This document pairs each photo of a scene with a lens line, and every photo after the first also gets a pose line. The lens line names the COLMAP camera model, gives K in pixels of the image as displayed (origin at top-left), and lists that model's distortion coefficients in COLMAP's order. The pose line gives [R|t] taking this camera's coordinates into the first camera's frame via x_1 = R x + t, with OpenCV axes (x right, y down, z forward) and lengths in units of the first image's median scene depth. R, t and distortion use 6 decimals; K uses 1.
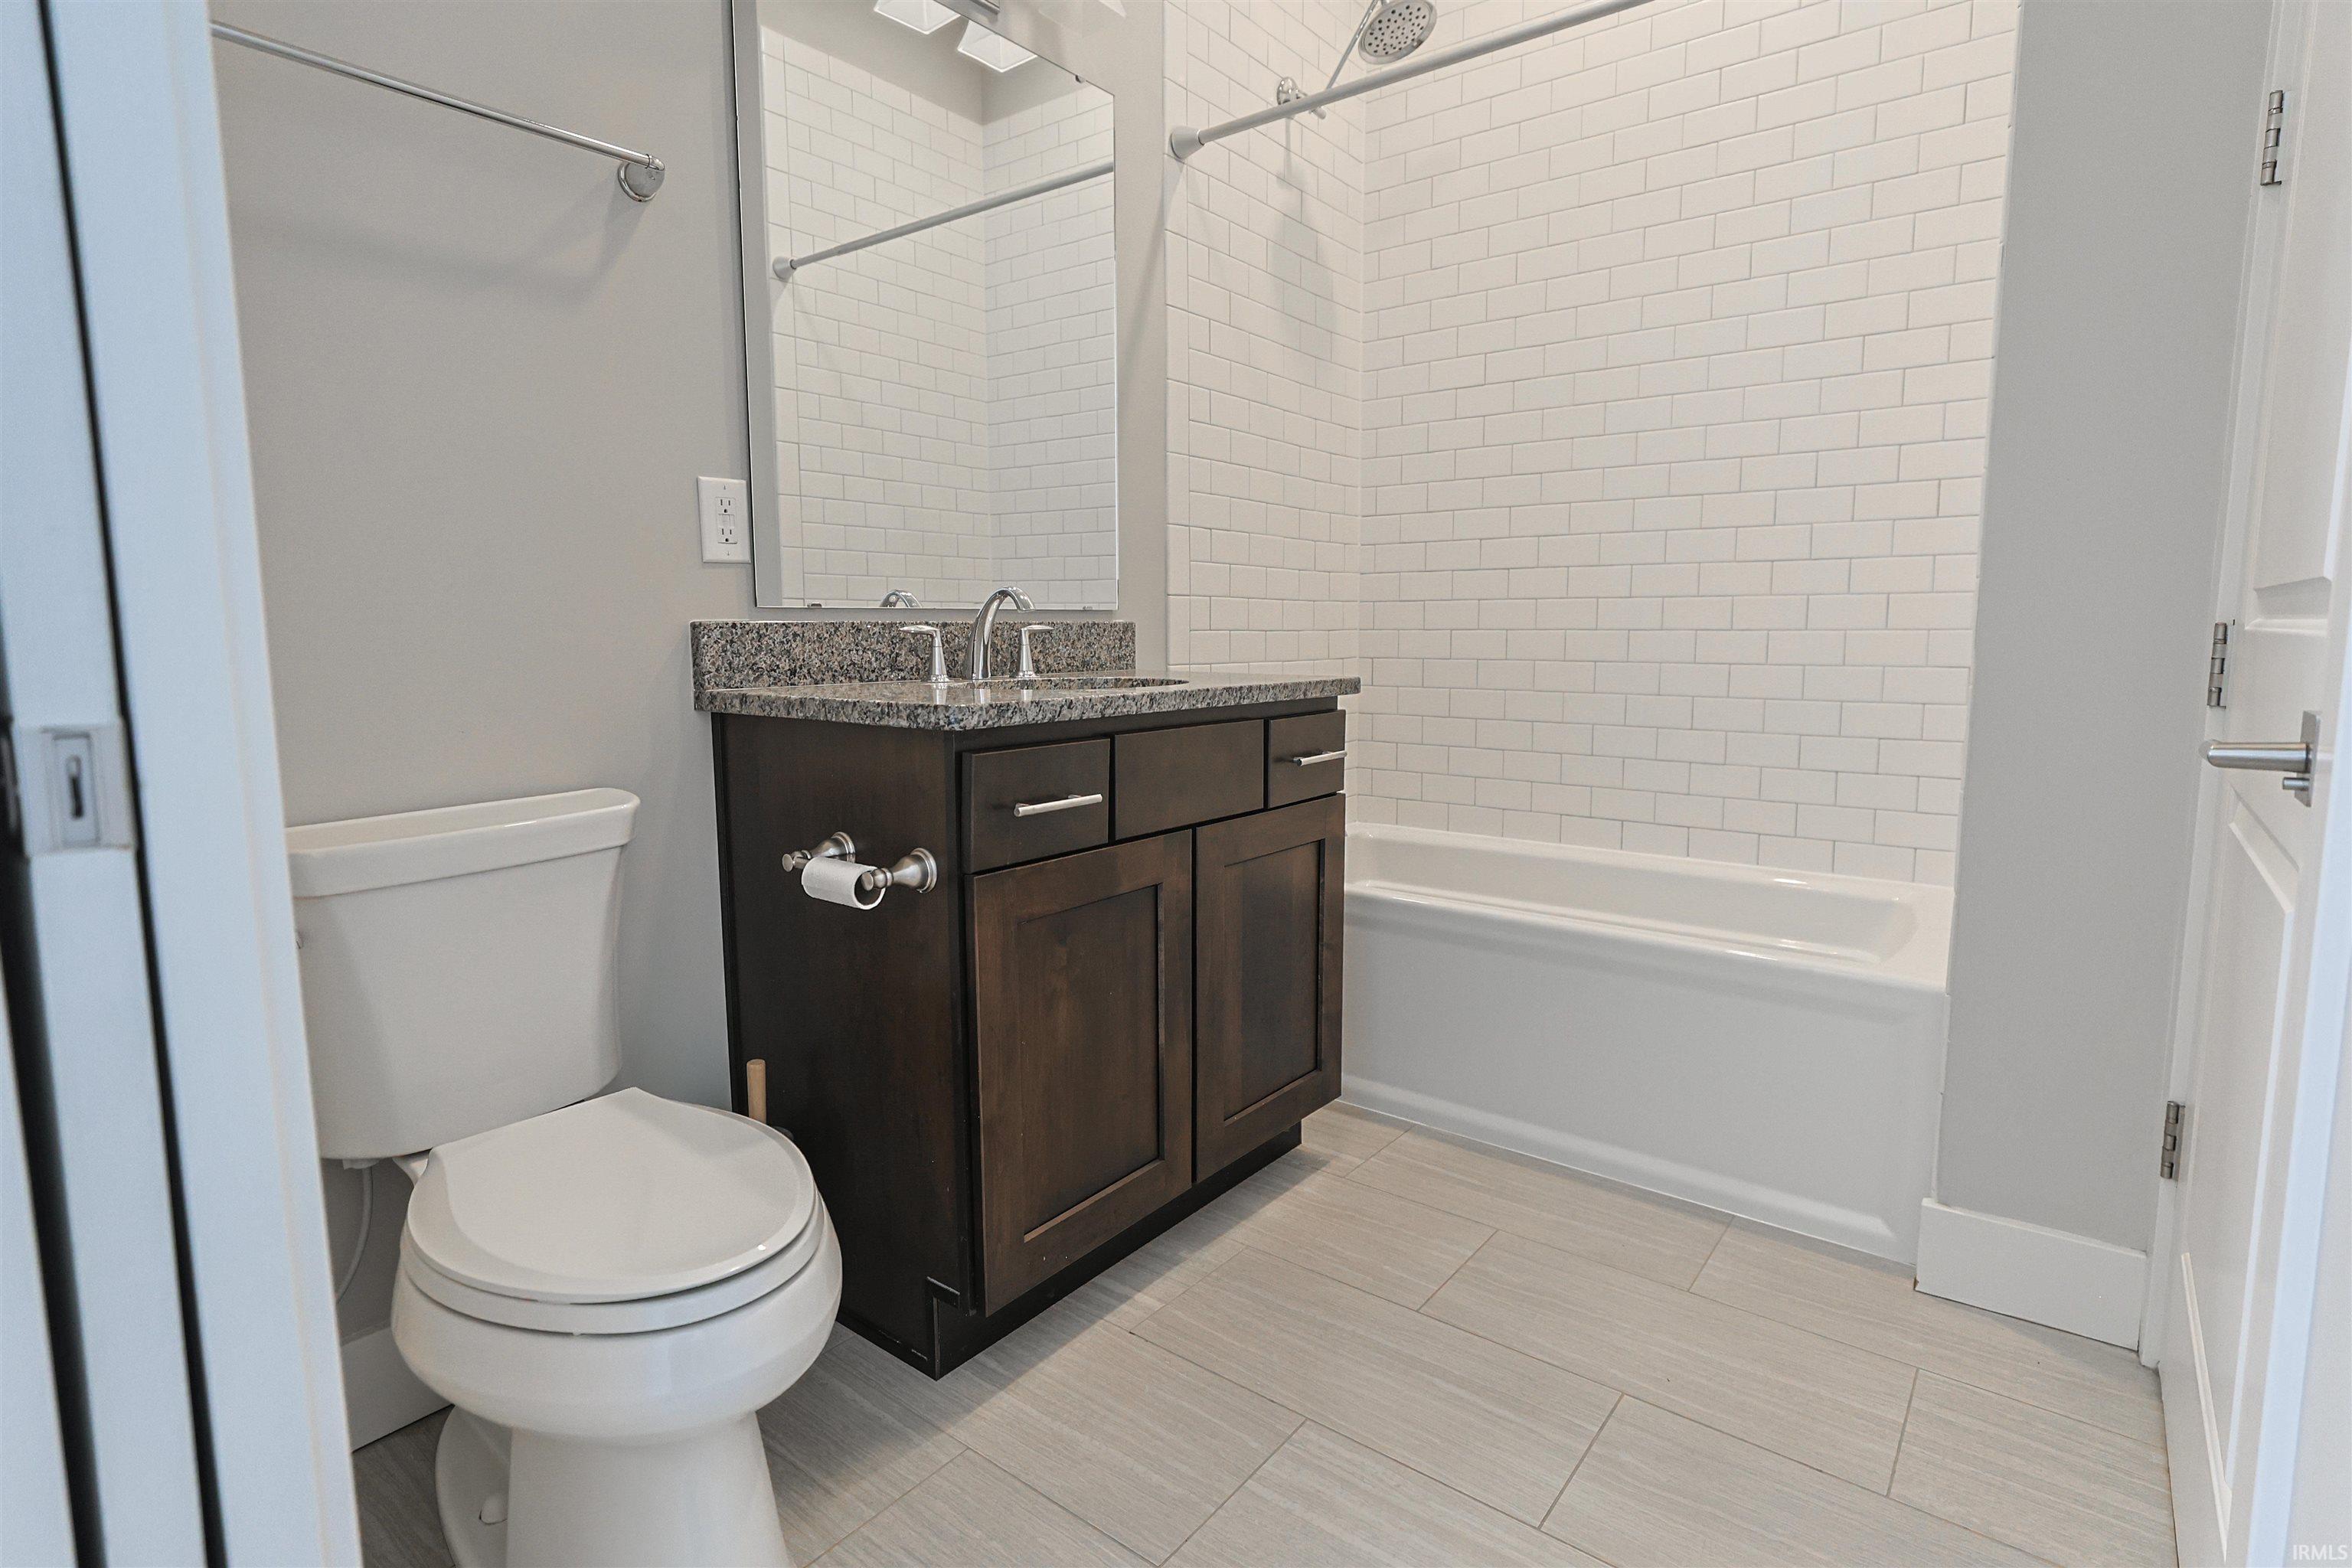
lens RADIAL K [[1144.8, 0, 1184.4], [0, 1144.8, 762.8], [0, 0, 1]] dist [-0.018140, 0.012611]
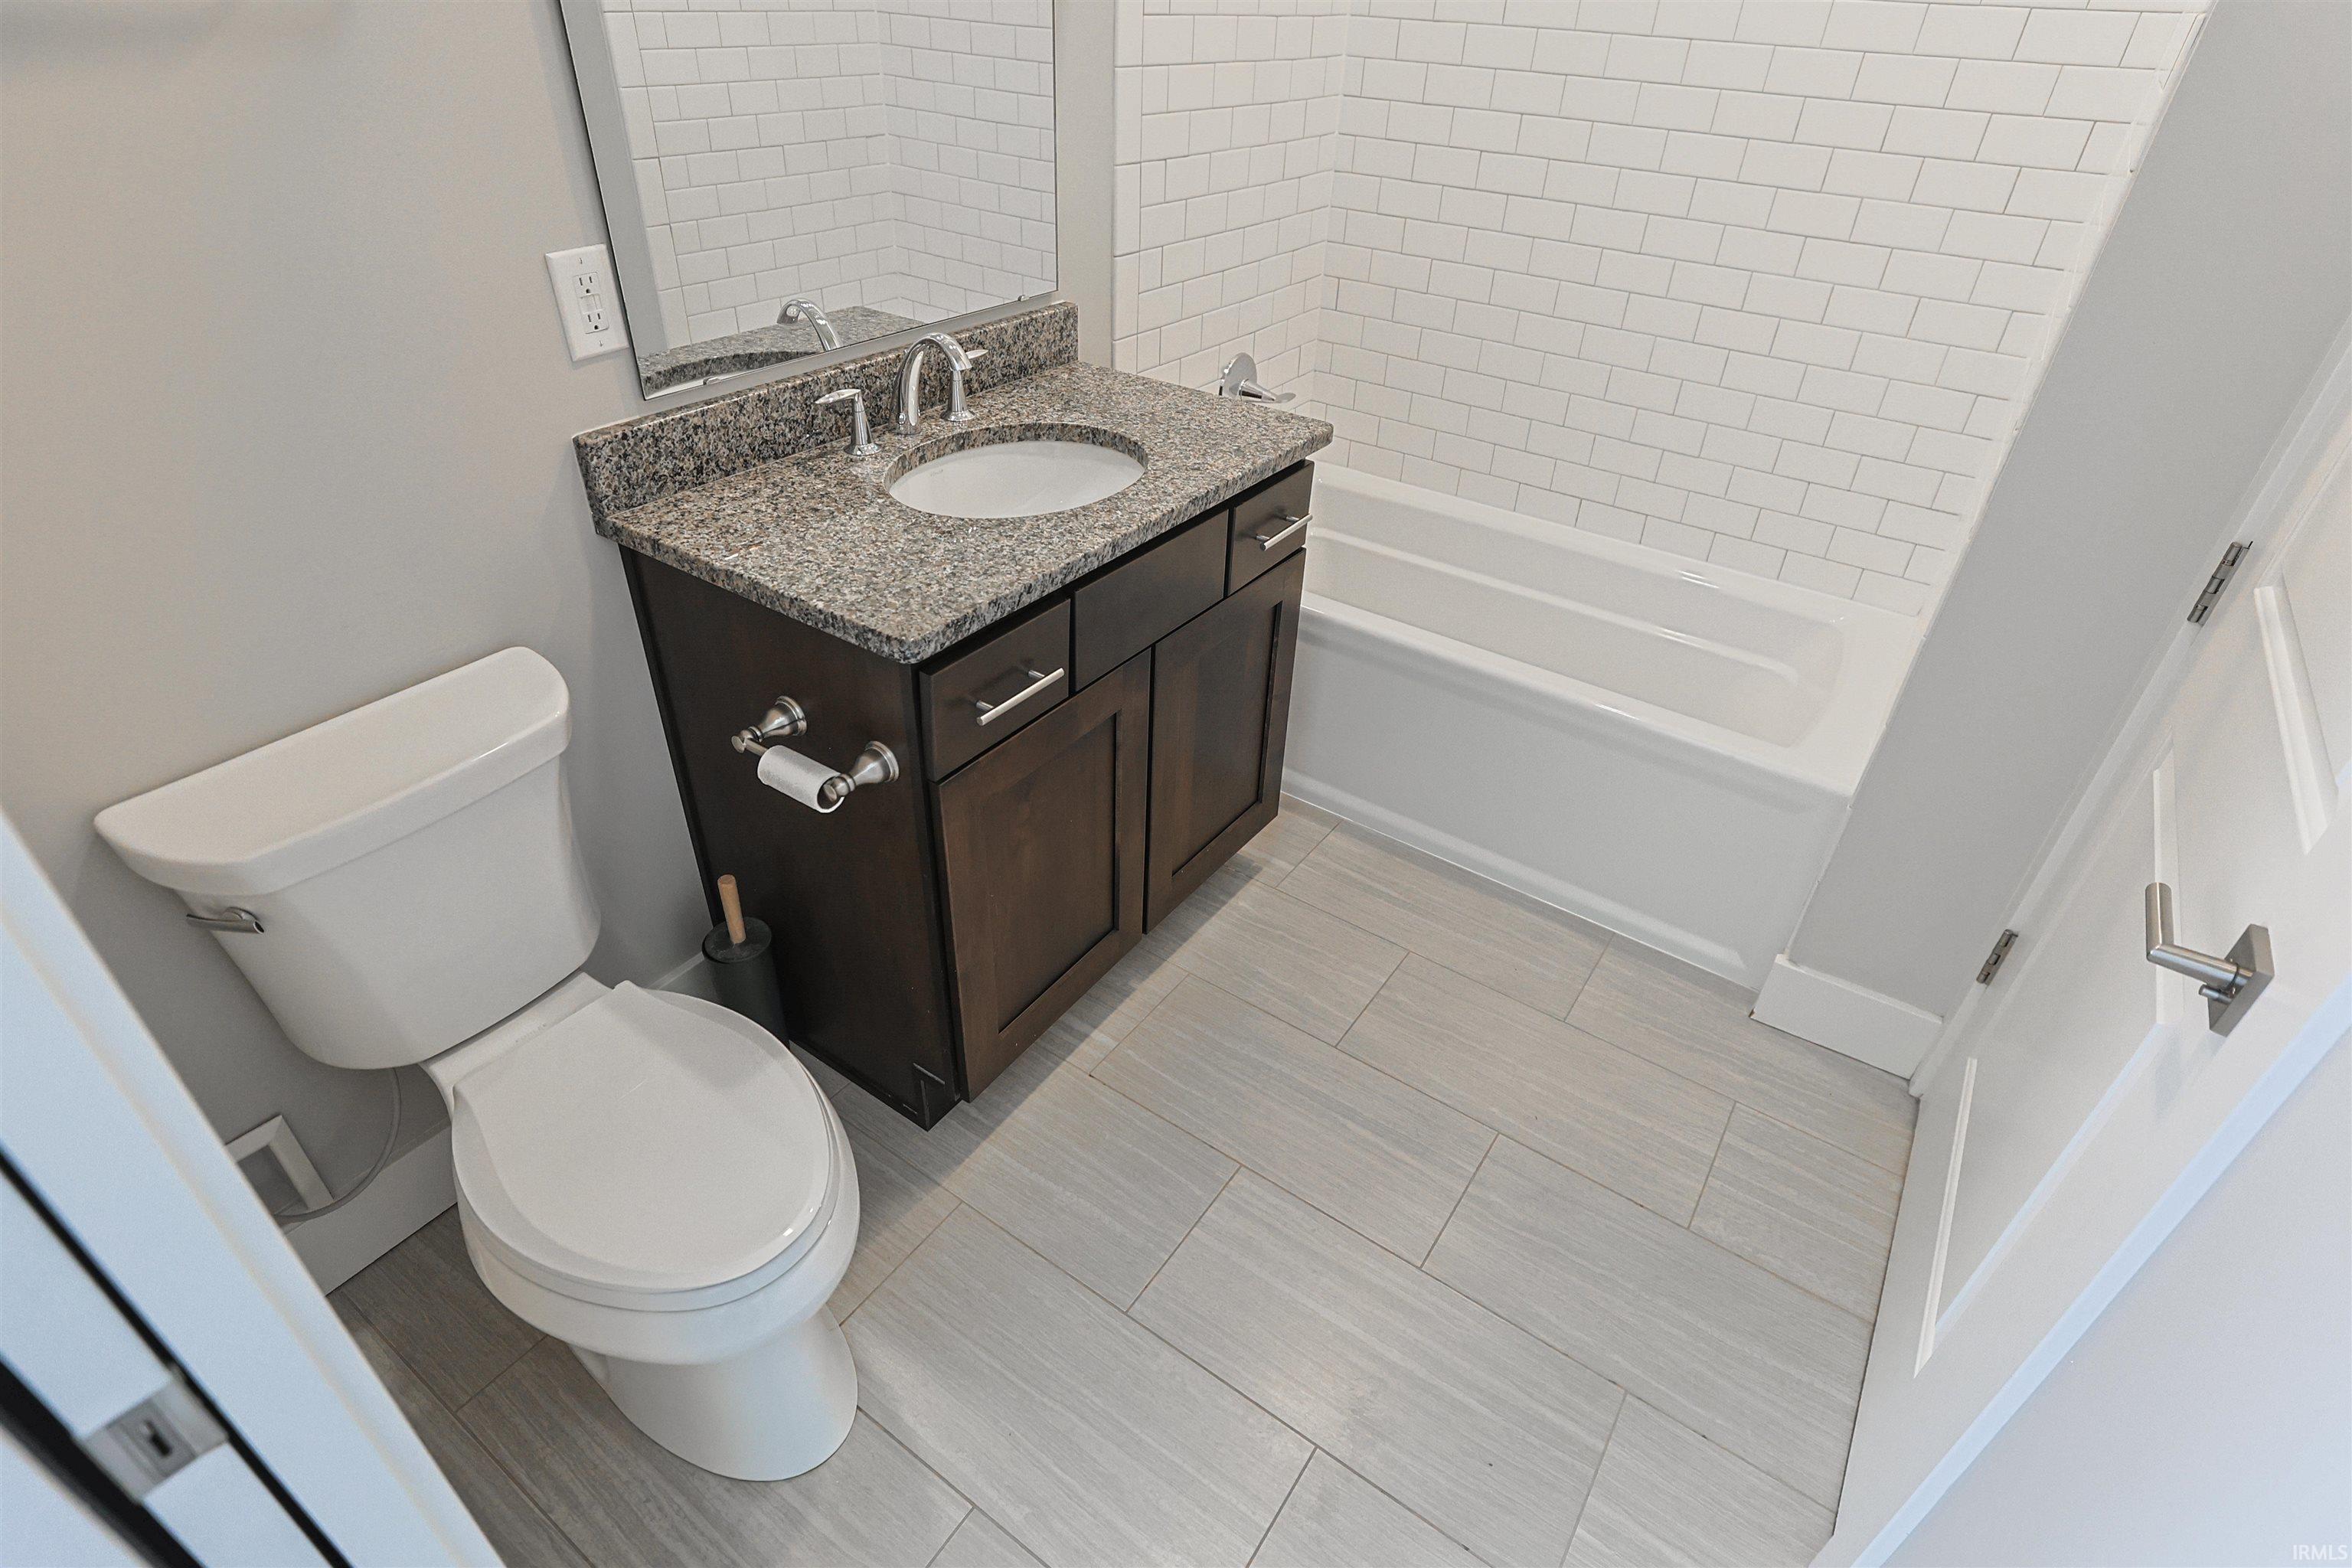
lens RADIAL K [[1158.7, 0, 1180.3], [0, 1158.7, 773.6], [0, 0, 1]] dist [-0.016528, 0.012055]
pose [[0.997434, 0.002192, 0.071555, -0.040558], [-0.034888, 0.887687, 0.459124, -0.313777], [-0.062512, -0.460442, 0.885486, 0.091730]]
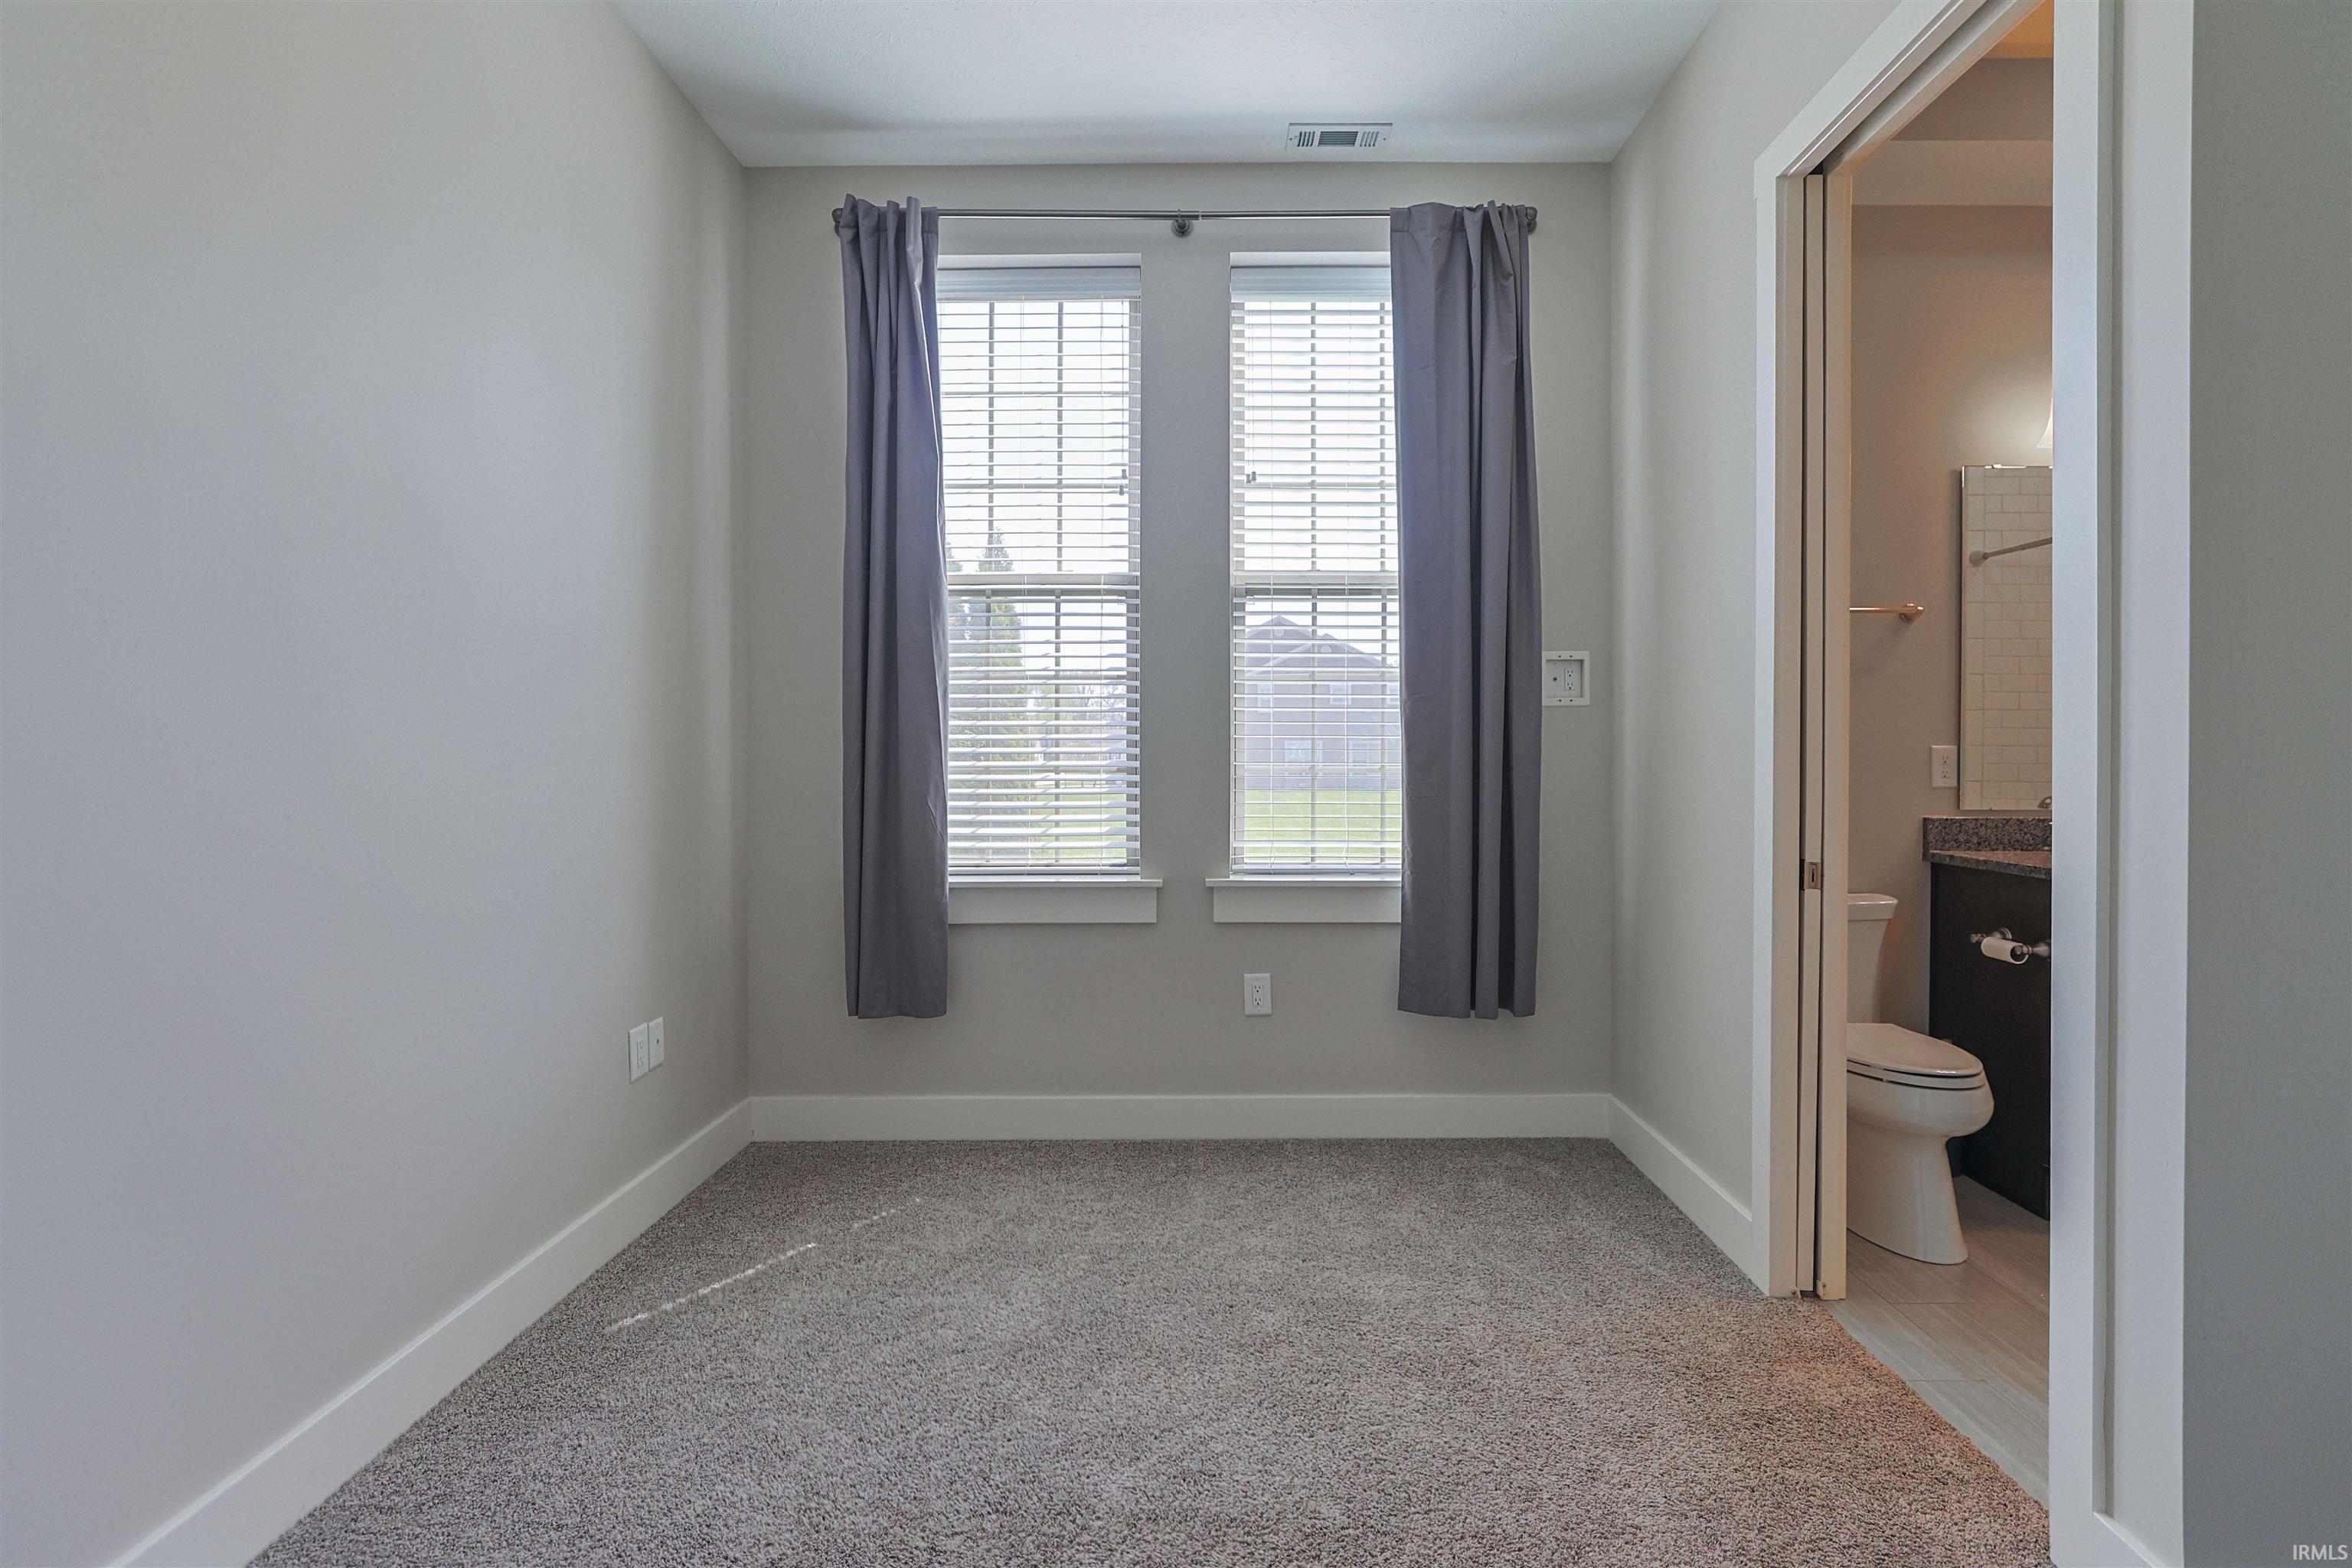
lens RADIAL K [[1144.8, 0, 1184.4], [0, 1144.8, 762.8], [0, 0, 1]] dist [-0.018140, 0.012611]
pose [[0.603900, 0.007739, -0.797023, 0.390974], [-0.096581, 0.993295, -0.063535, 0.036351], [0.791187, 0.115346, 0.600598, -1.277727]]
